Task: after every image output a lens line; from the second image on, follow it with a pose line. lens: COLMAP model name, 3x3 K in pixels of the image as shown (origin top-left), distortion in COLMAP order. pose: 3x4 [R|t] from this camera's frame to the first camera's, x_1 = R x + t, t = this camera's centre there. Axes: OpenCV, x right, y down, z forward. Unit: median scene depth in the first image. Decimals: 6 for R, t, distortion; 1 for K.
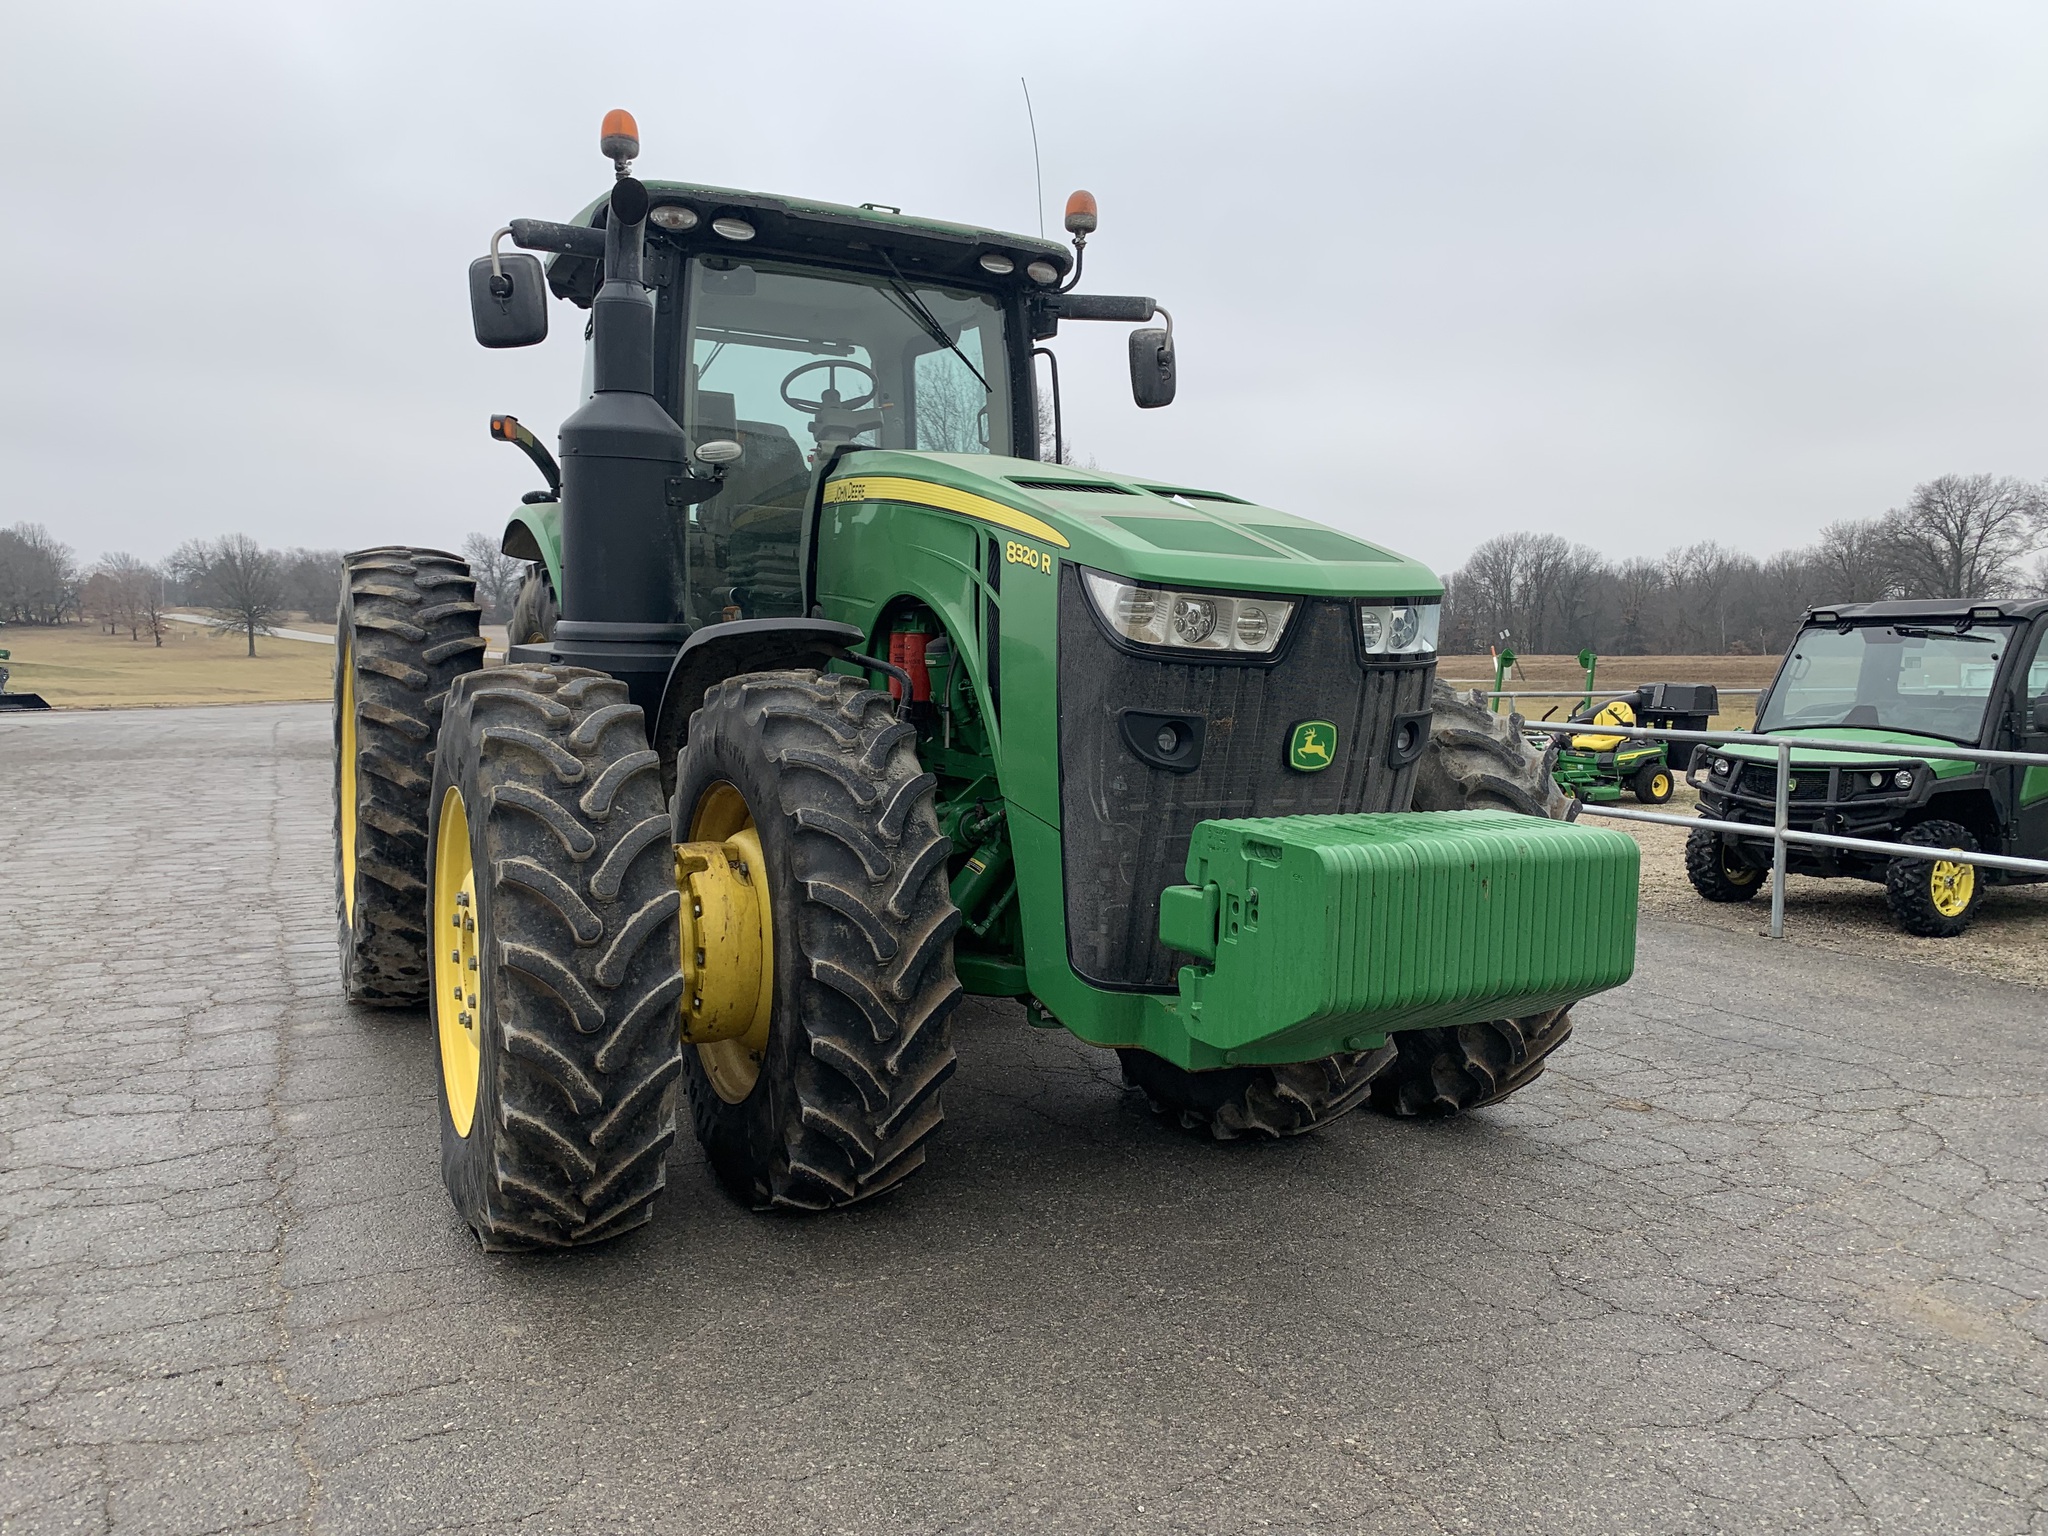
lens RADIAL K [[1556.4, 0, 1037.8], [0, 1556.4, 760.4], [0, 0, 1]] dist [0.046188, -0.068950]
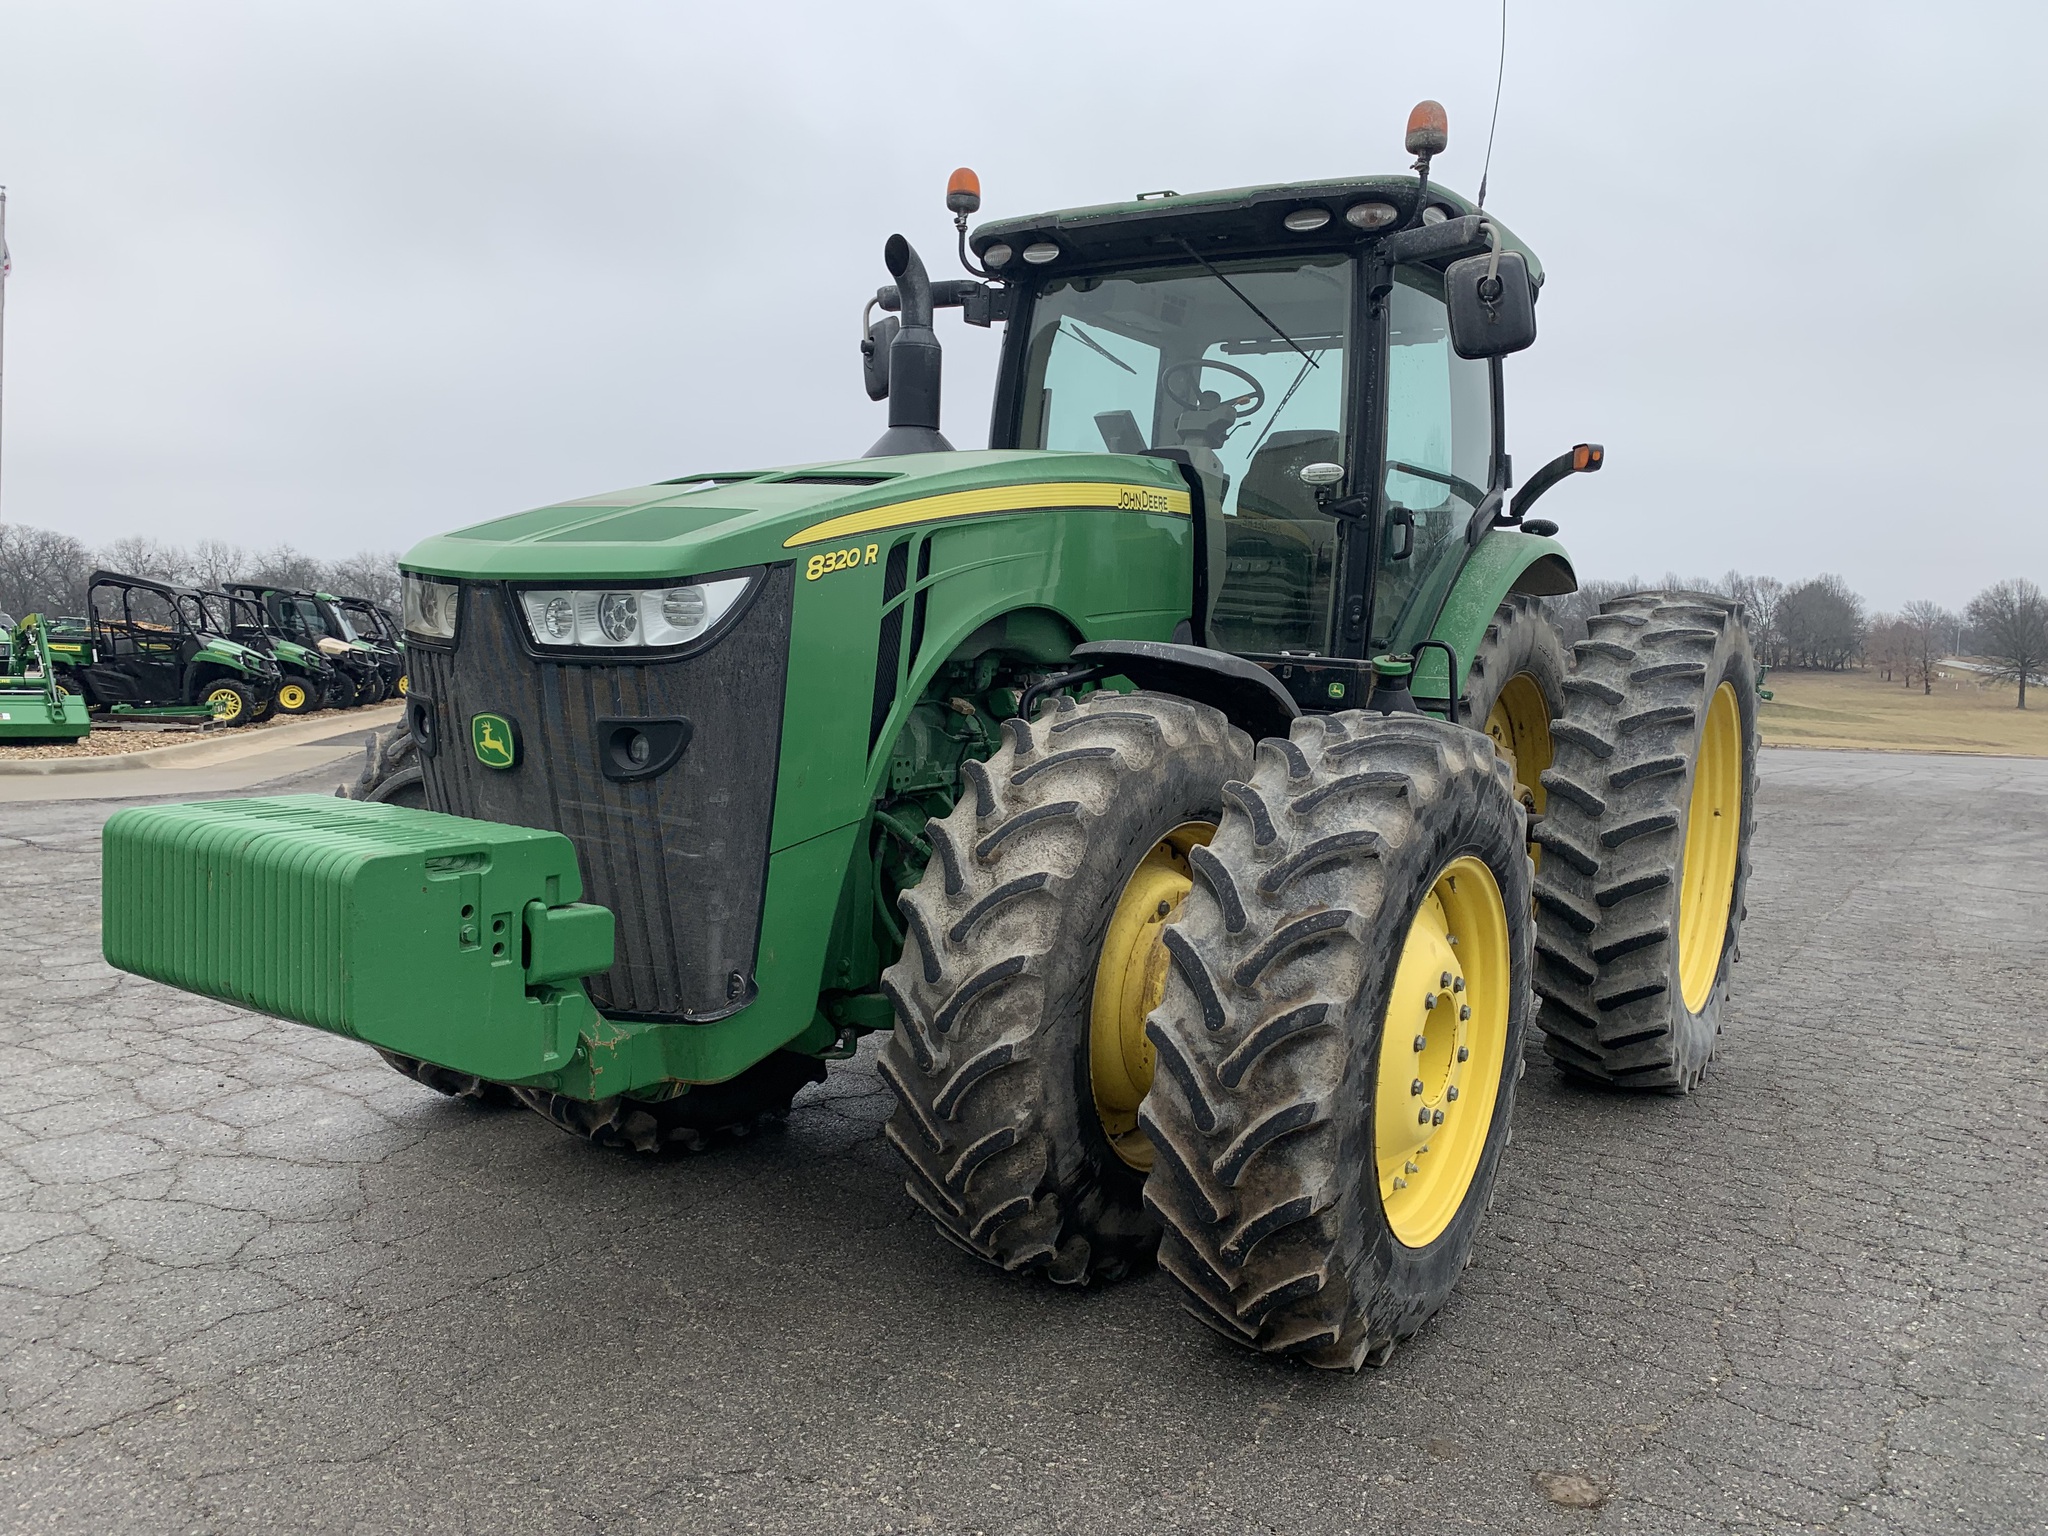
lens RADIAL K [[1558.2, 0, 1037.5], [0, 1558.2, 750.5], [0, 0, 1]] dist [0.069614, -0.098043]
pose [[0.500733, 0.069376, -0.862817, 0.758258], [-0.101555, 0.994608, 0.021036, -0.037165], [0.859624, 0.077089, 0.505078, 0.531203]]
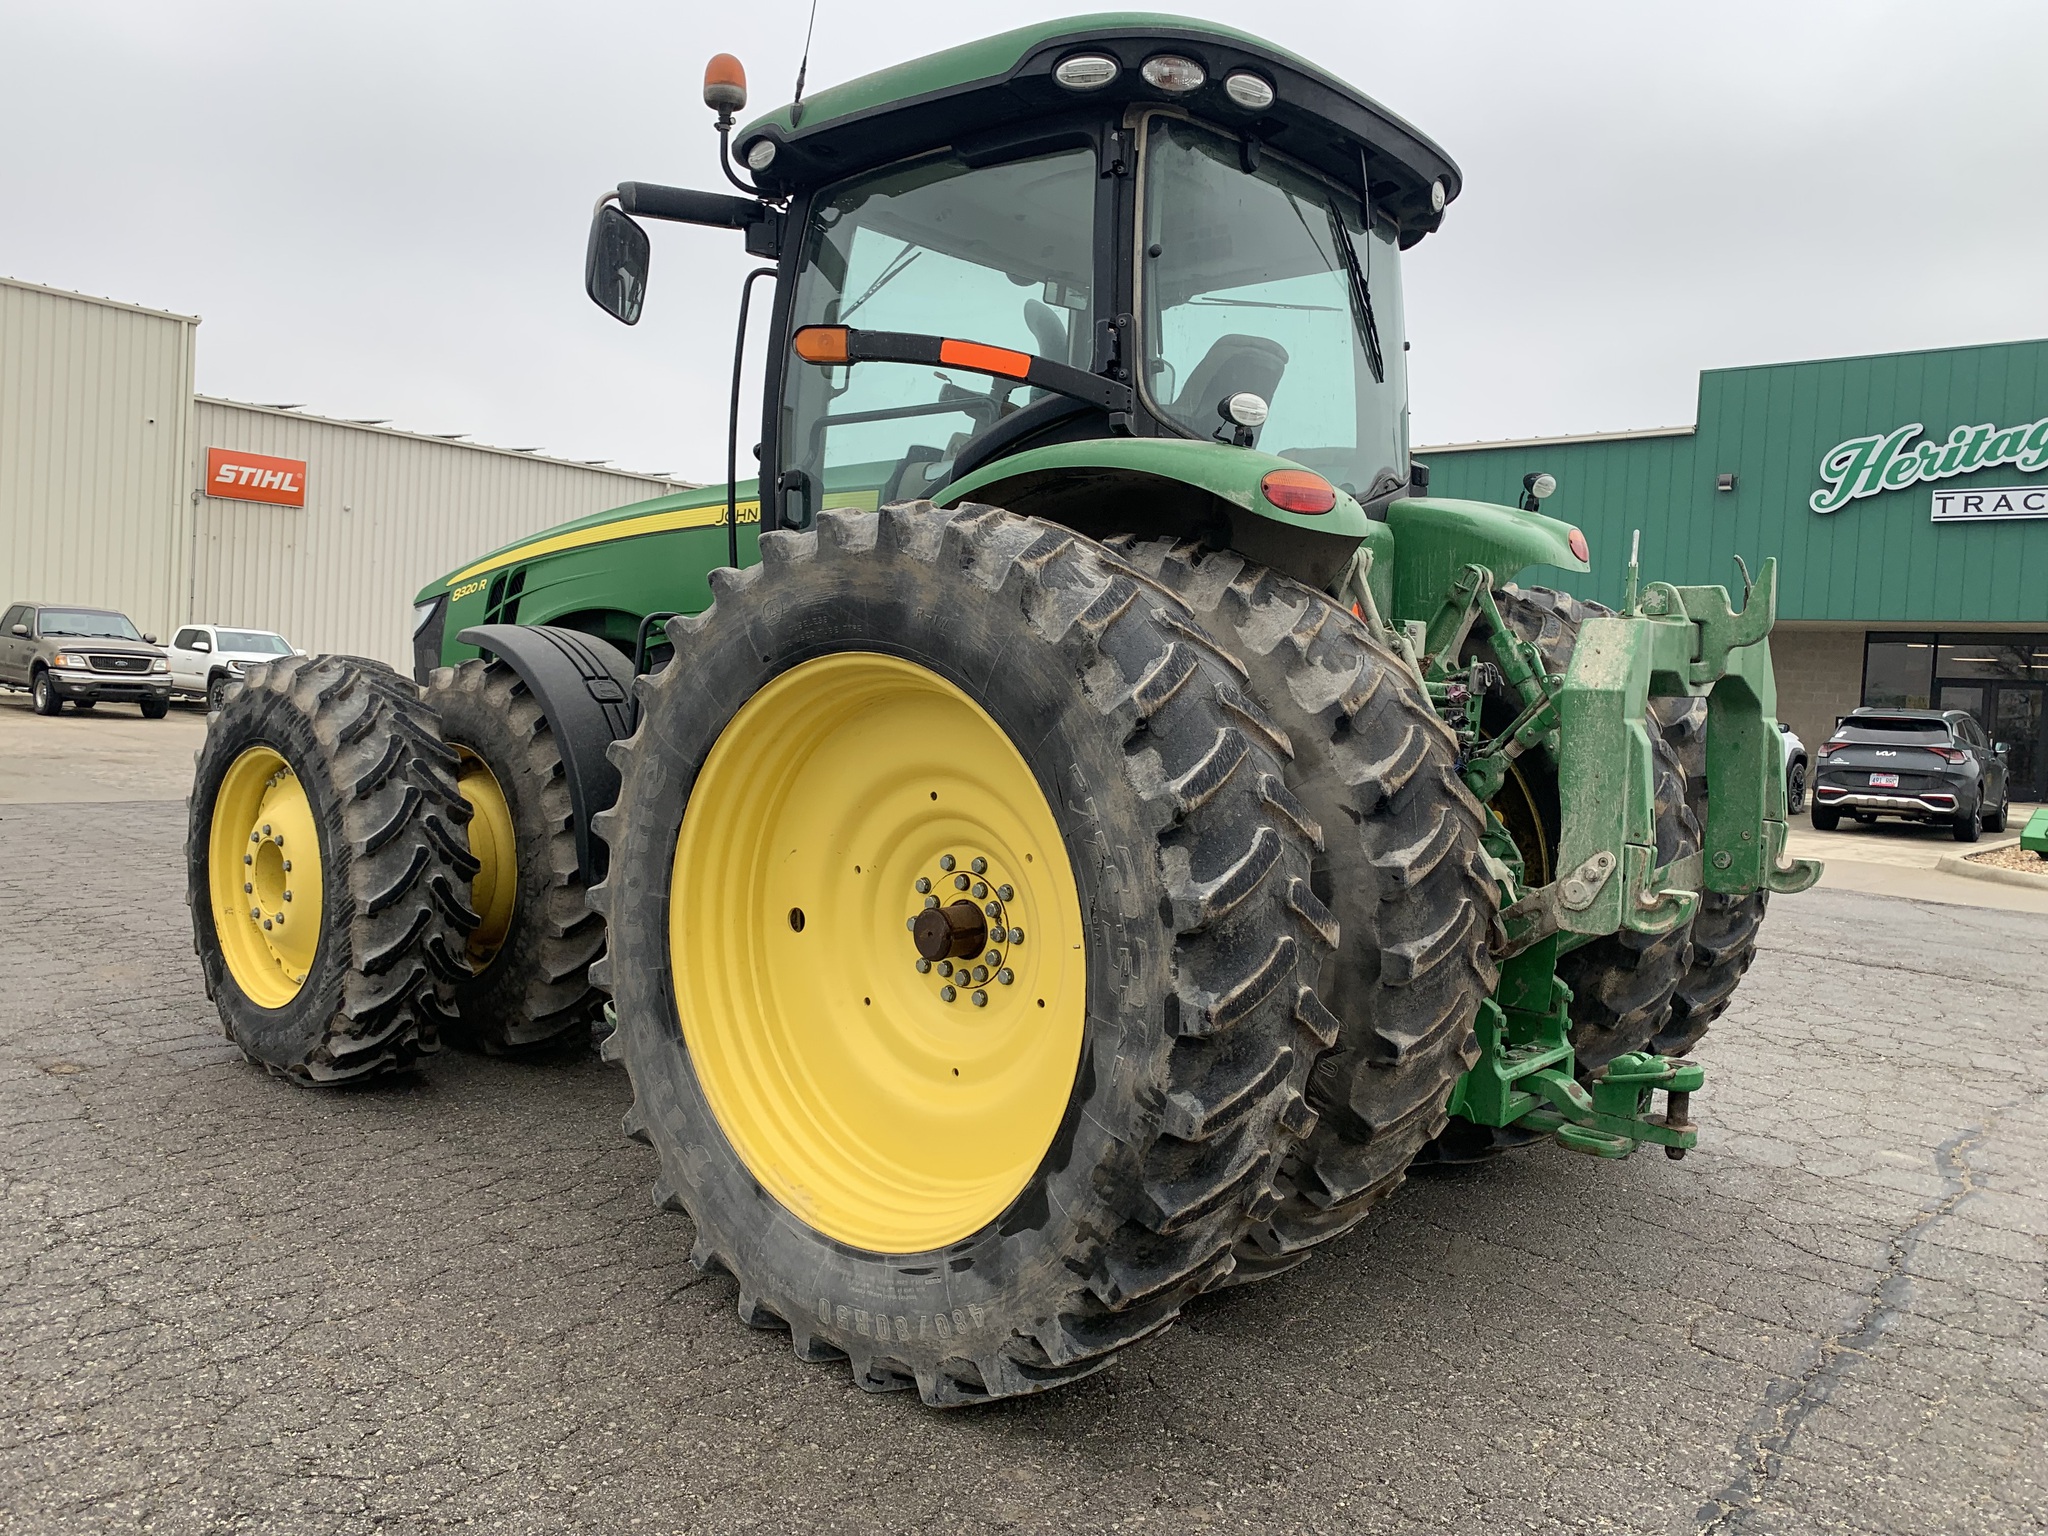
lens RADIAL K [[1552.6, 0, 1021.4], [0, 1552.6, 755.7], [0, 0, 1]] dist [0.063859, -0.106011]
pose [[-0.925857, -0.036026, -0.376153, 0.199165], [-0.086956, 0.989043, 0.119304, -0.152163], [0.367733, 0.143167, -0.918844, 2.133737]]
